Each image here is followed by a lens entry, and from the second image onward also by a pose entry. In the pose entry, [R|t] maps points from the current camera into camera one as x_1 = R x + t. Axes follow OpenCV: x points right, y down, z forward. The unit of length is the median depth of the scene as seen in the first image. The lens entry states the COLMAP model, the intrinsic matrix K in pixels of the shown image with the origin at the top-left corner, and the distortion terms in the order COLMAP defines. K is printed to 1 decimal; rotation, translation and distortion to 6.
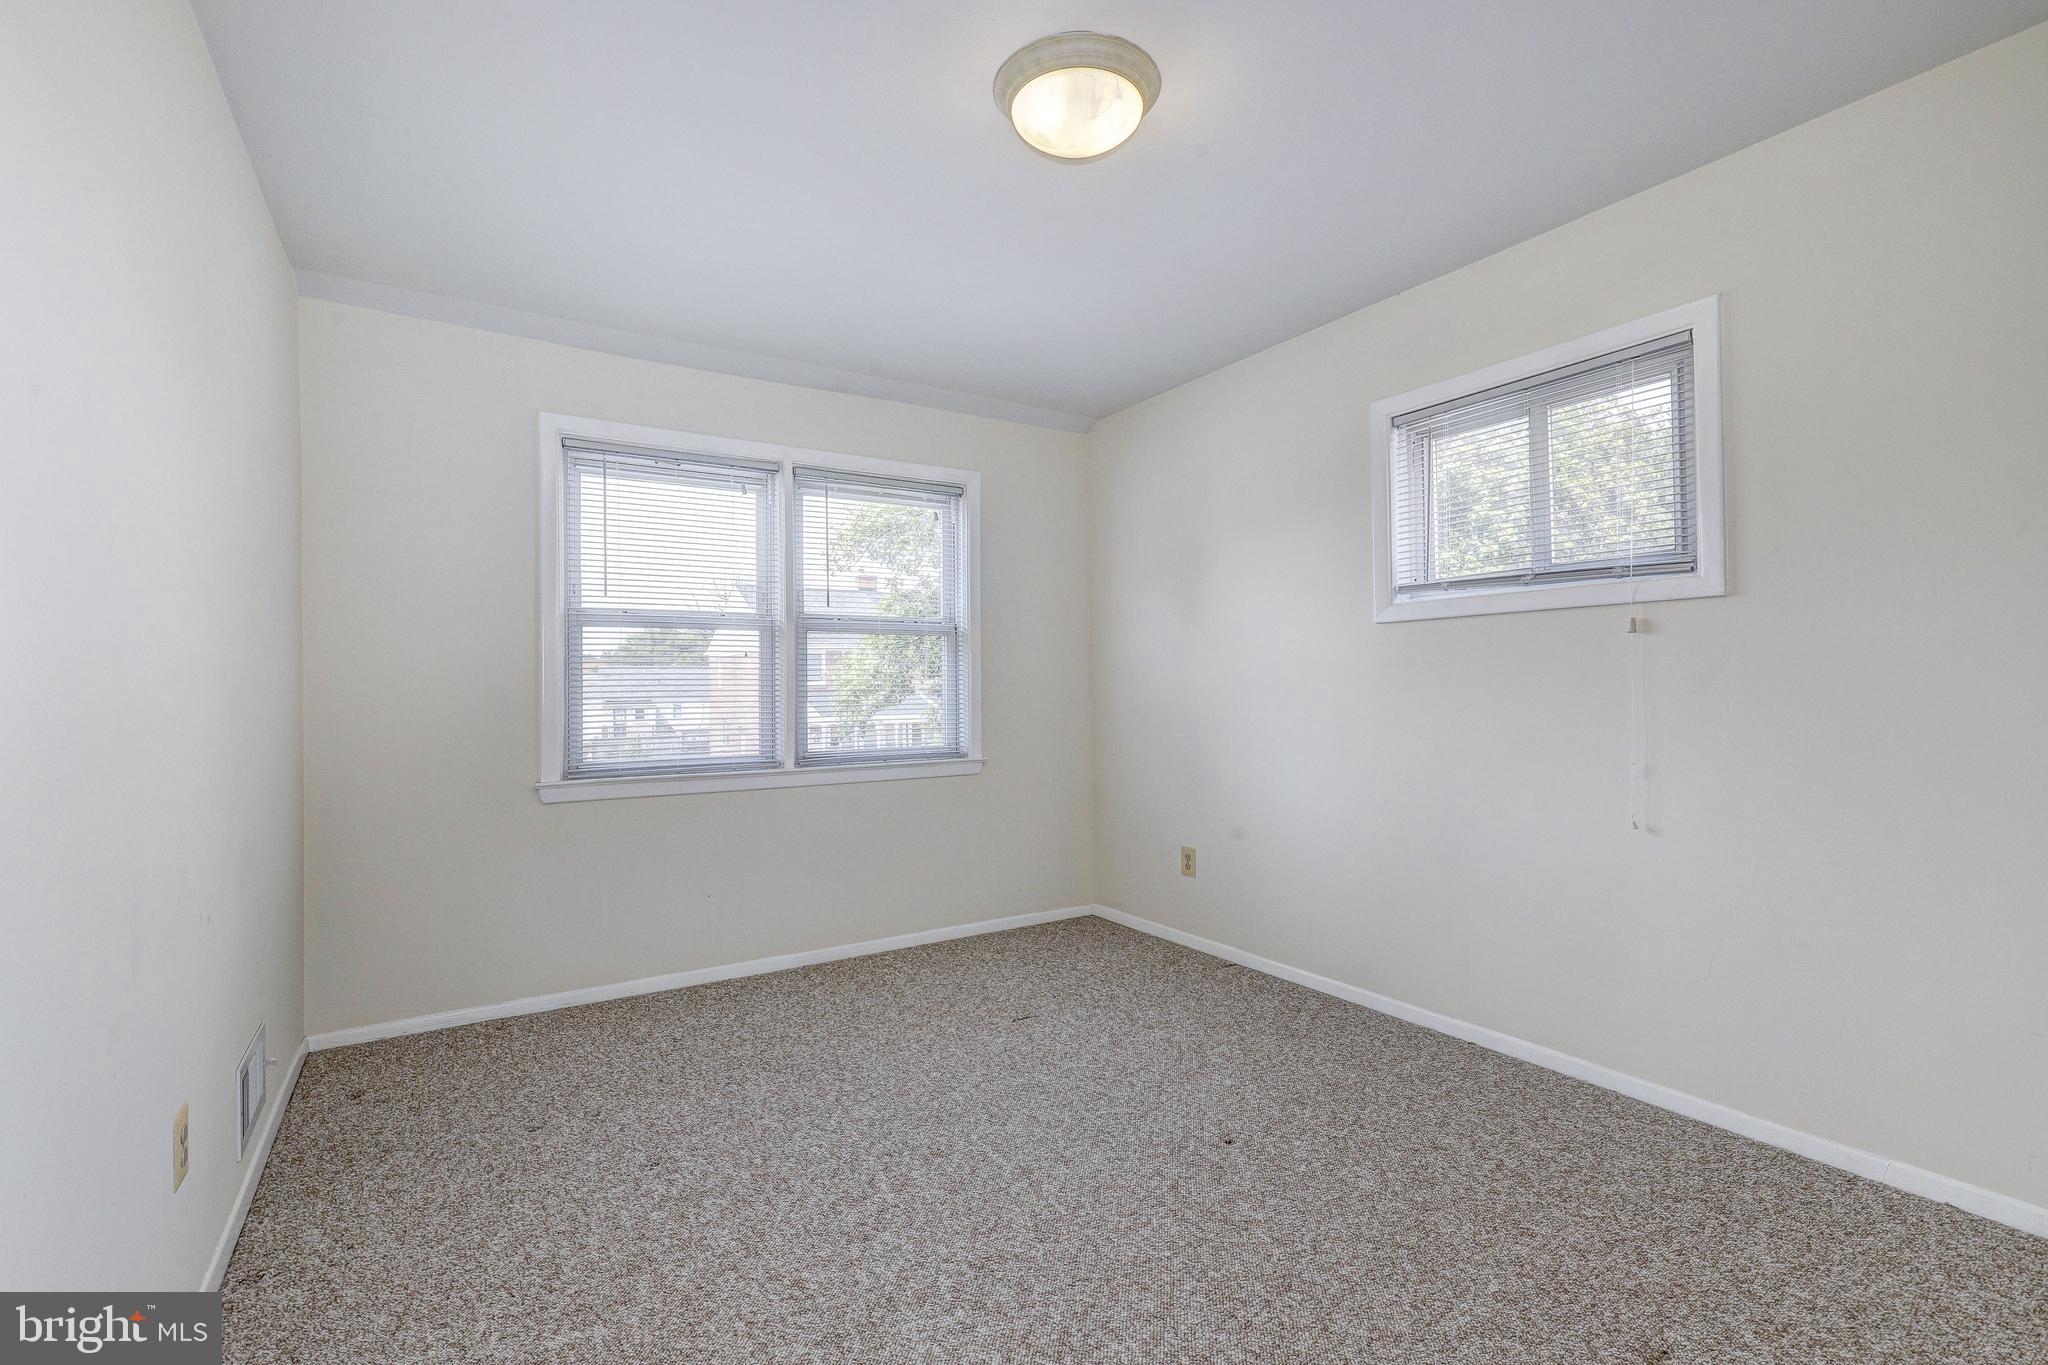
lens RADIAL K [[926.0, 0, 1031.2], [0, 926.0, 684.2], [0, 0, 1]] dist [-0.000440, 0.000044]
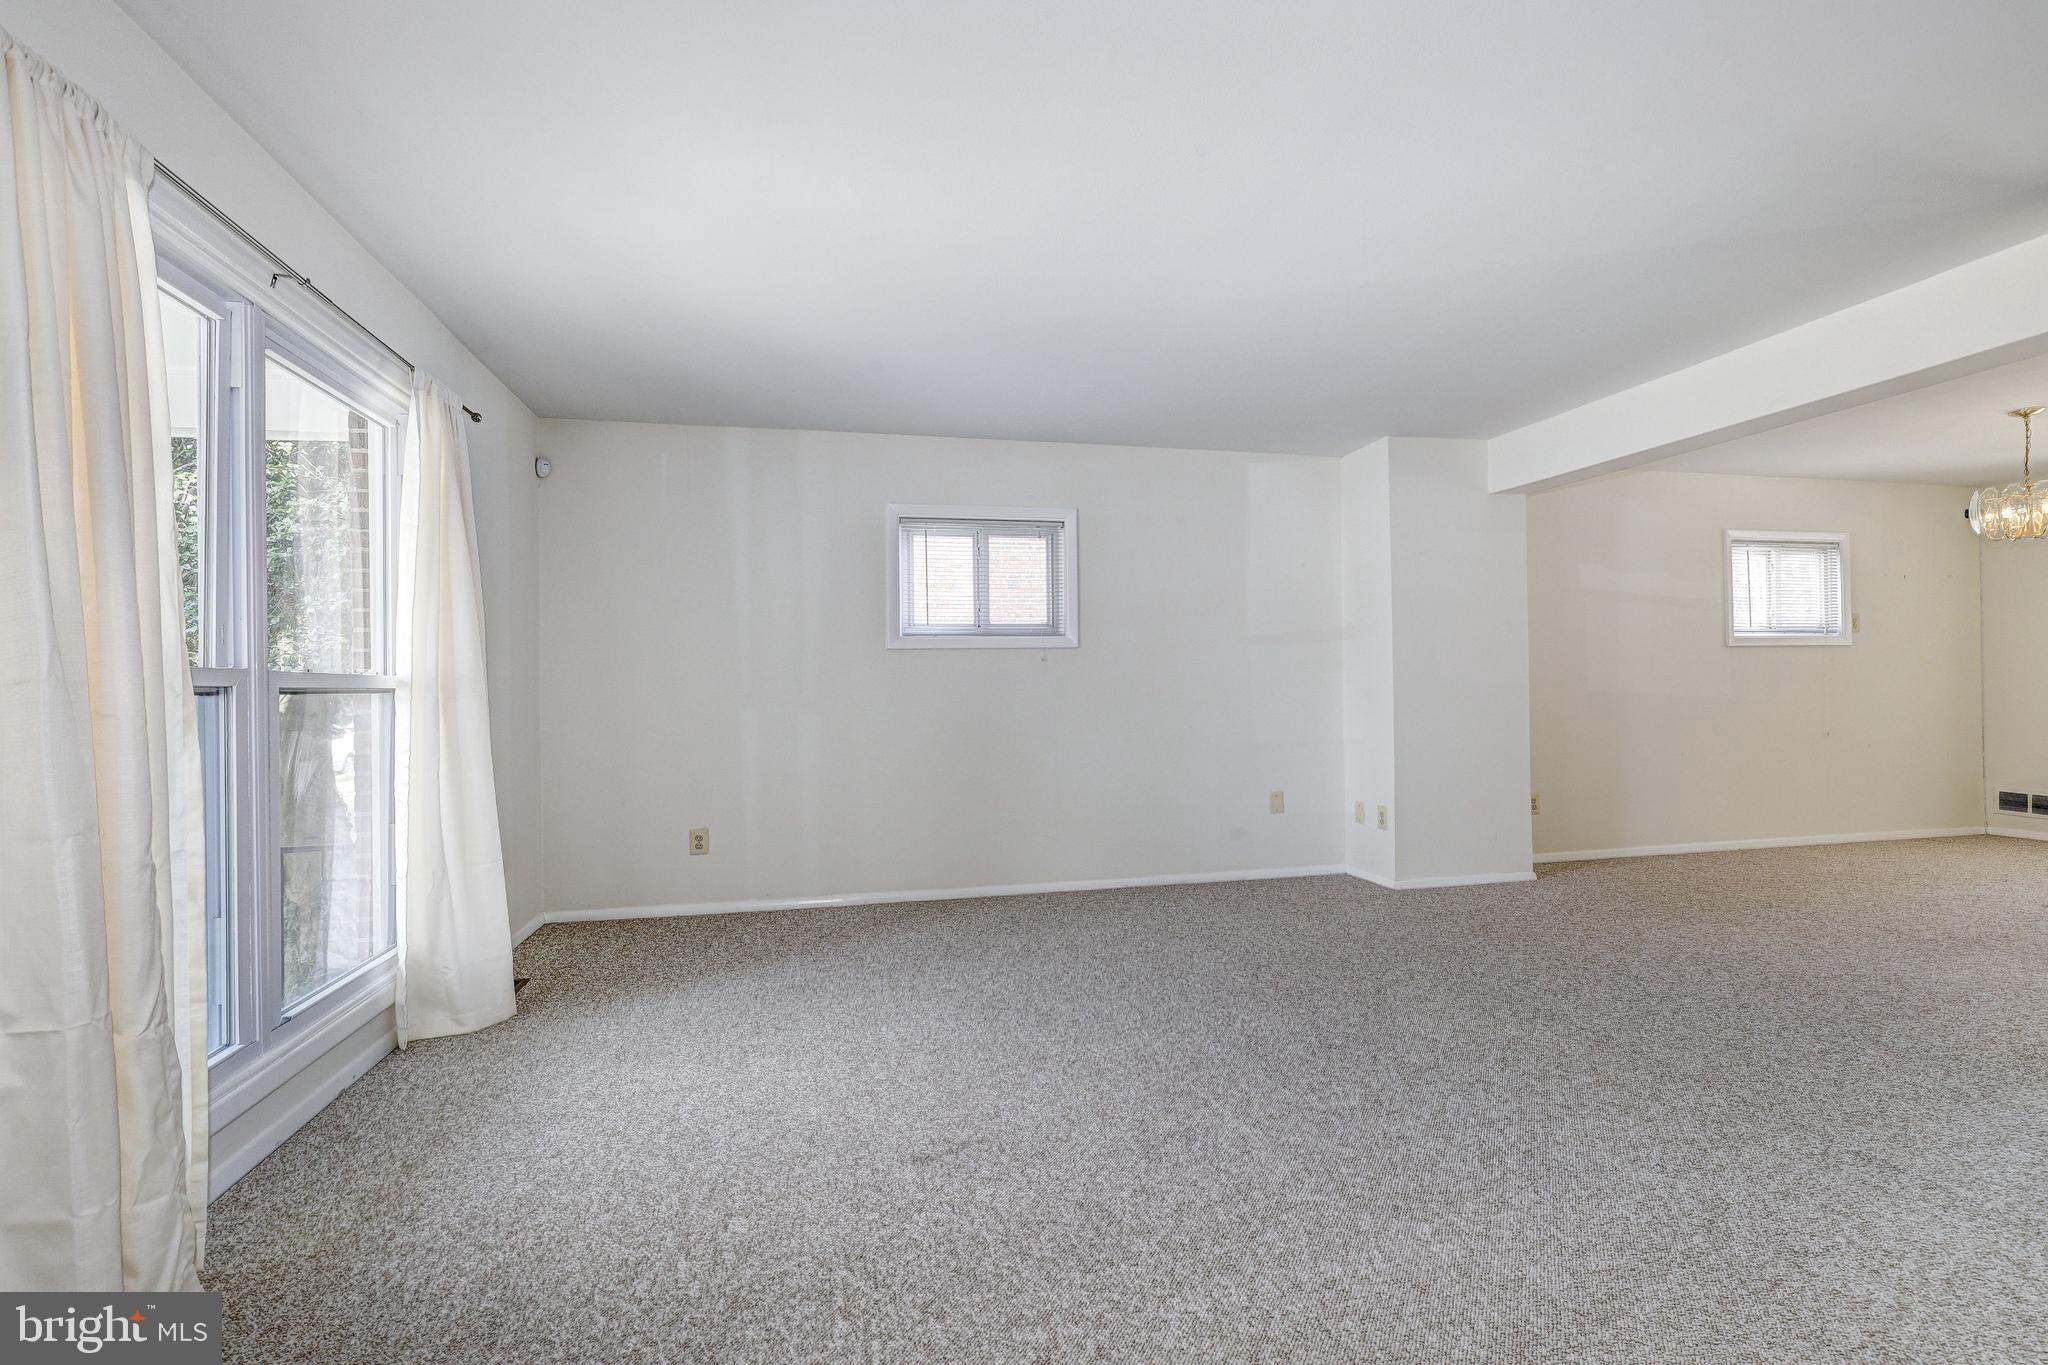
lens RADIAL K [[928.6, 0, 1024.0], [0, 928.6, 682.5], [0, 0, 1]] dist [0.000079, -0.000646]
pose [[0.352117, 0.014489, 0.935844, -0.989103], [0.001531, 0.999870, -0.016057, 0.014474], [-0.935955, 0.007086, 0.352049, 0.259269]]
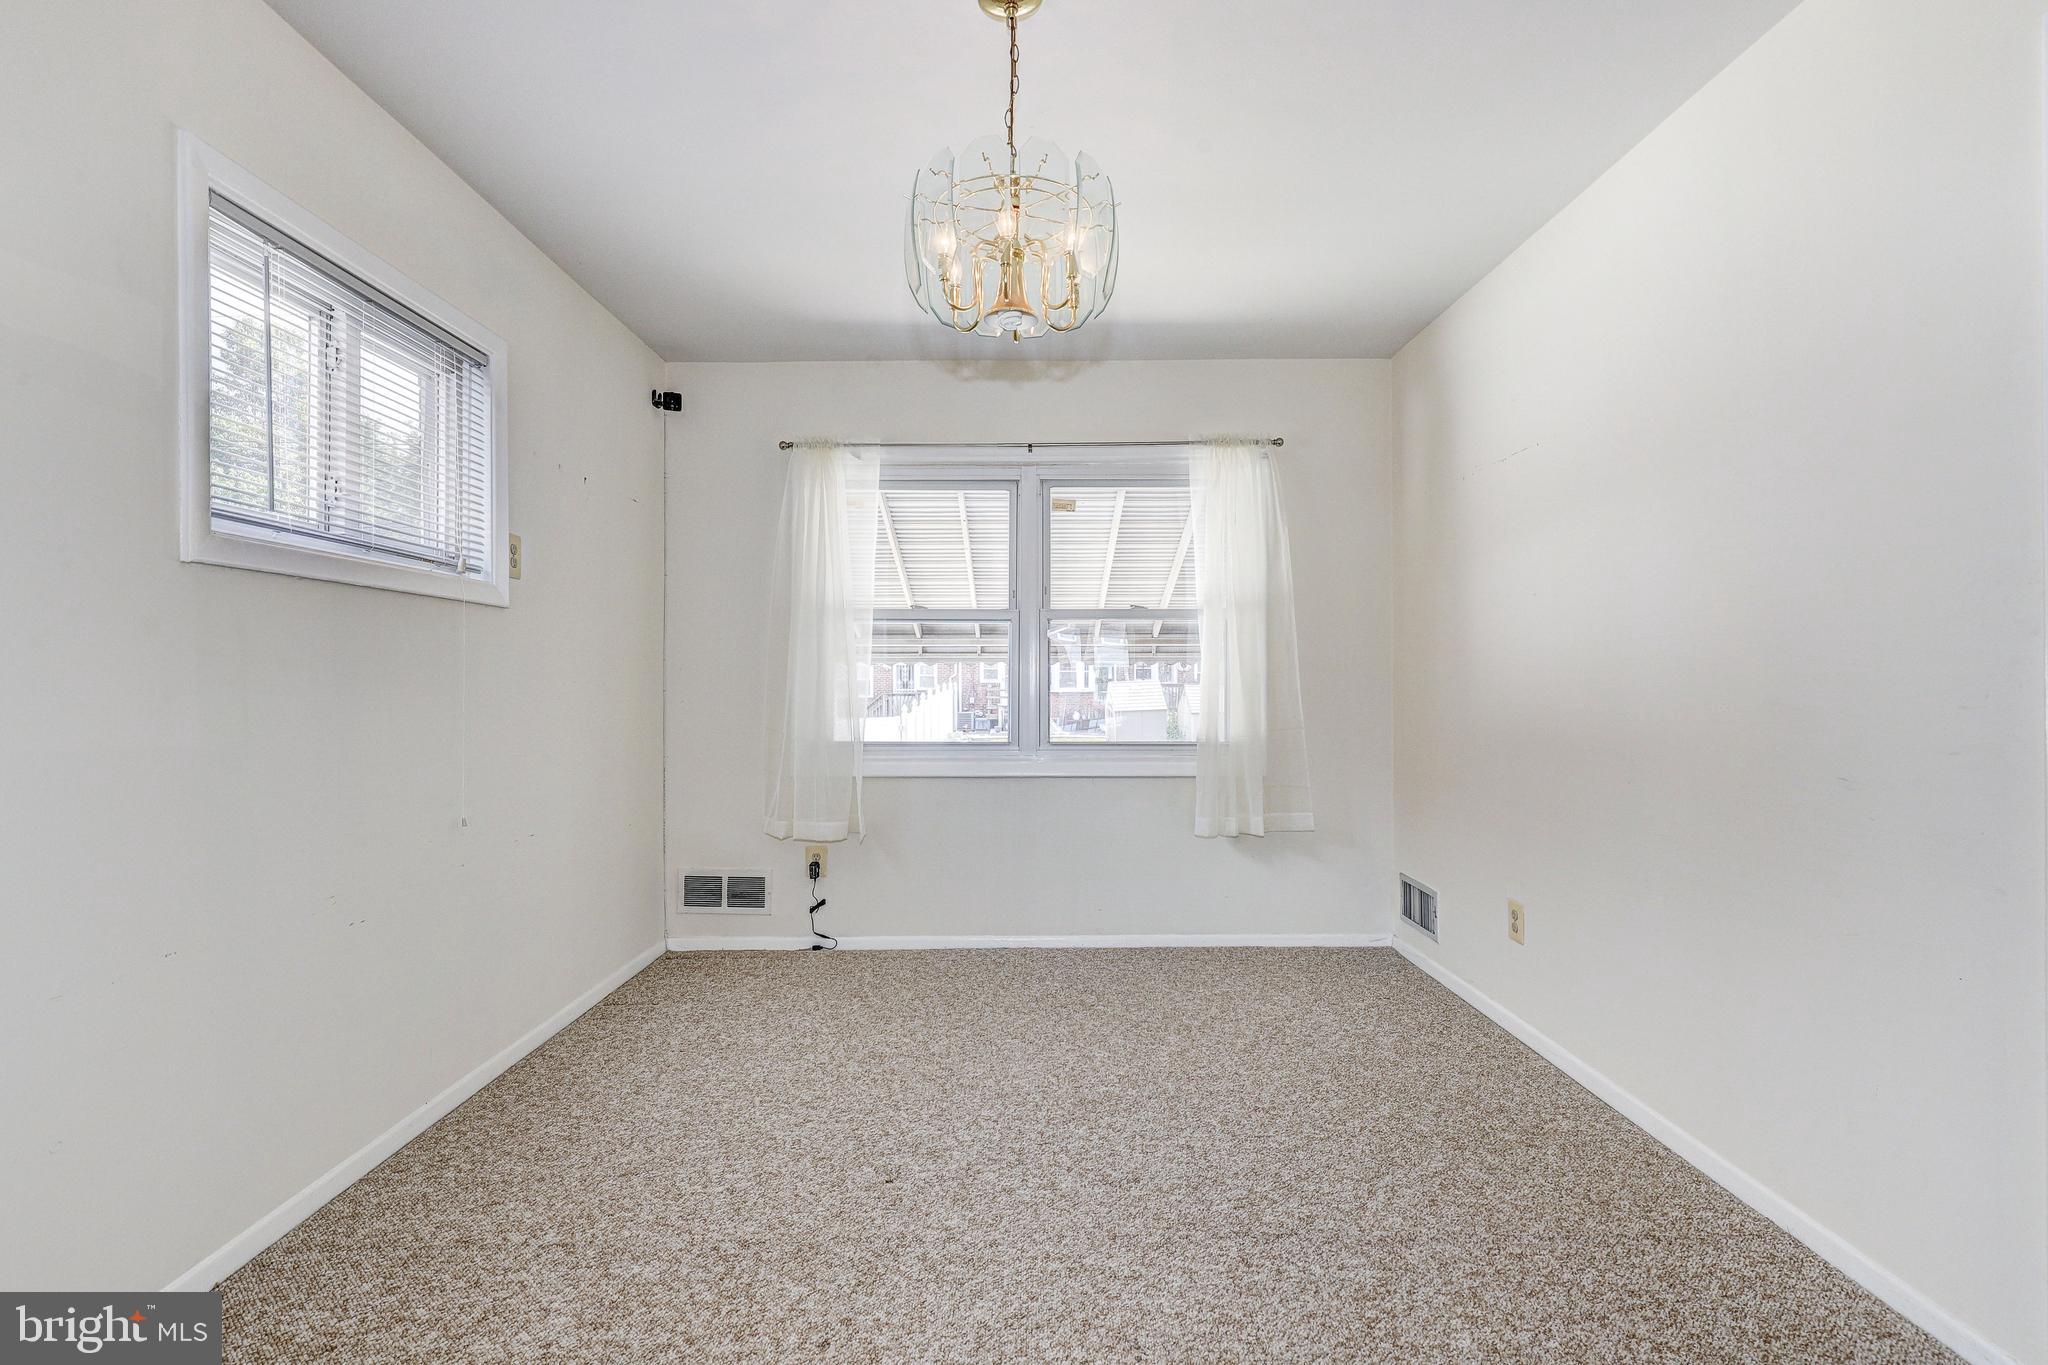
lens RADIAL K [[935.9, 0, 1024.0], [0, 935.9, 682.5], [0, 0, 1]] dist [0.000492, -0.000174]
pose [[-0.837749, 0.015749, 0.545828, 0.624194], [0.008858, 0.999844, -0.015253, -0.006695], [-0.545983, -0.007943, -0.837758, -0.238797]]
